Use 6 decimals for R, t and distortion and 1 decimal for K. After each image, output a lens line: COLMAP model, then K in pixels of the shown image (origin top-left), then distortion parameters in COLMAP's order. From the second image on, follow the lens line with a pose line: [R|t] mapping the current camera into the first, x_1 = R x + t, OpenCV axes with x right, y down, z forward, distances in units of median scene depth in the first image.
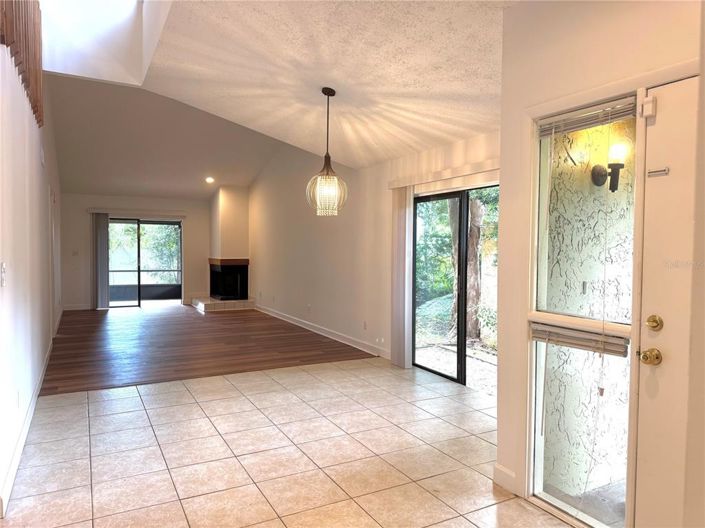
lens RADIAL K [[488.4, 0, 352.5], [0, 488.4, 264.0], [0, 0, 1]] dist [0.035294, -0.005361]
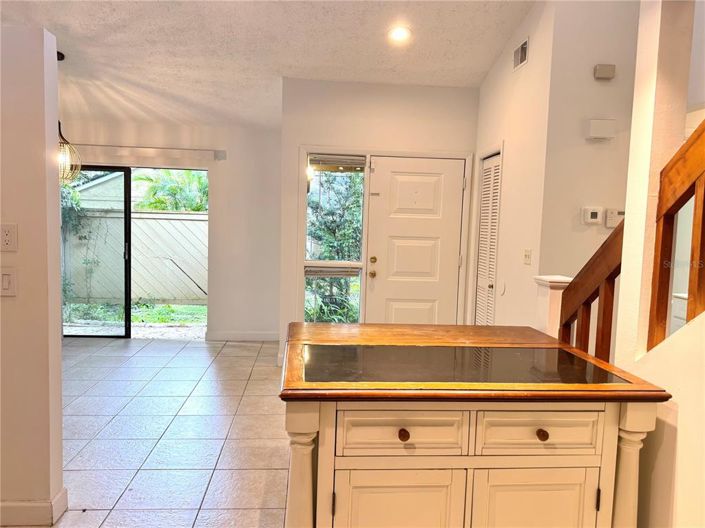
lens RADIAL K [[488.4, 0, 352.5], [0, 488.4, 264.0], [0, 0, 1]] dist [0.035294, -0.005361]
pose [[0.433969, -0.076180, 0.897701, -0.880638], [0.004410, 0.996586, 0.082439, -0.028934], [-0.900917, -0.031817, 0.432824, 0.060322]]
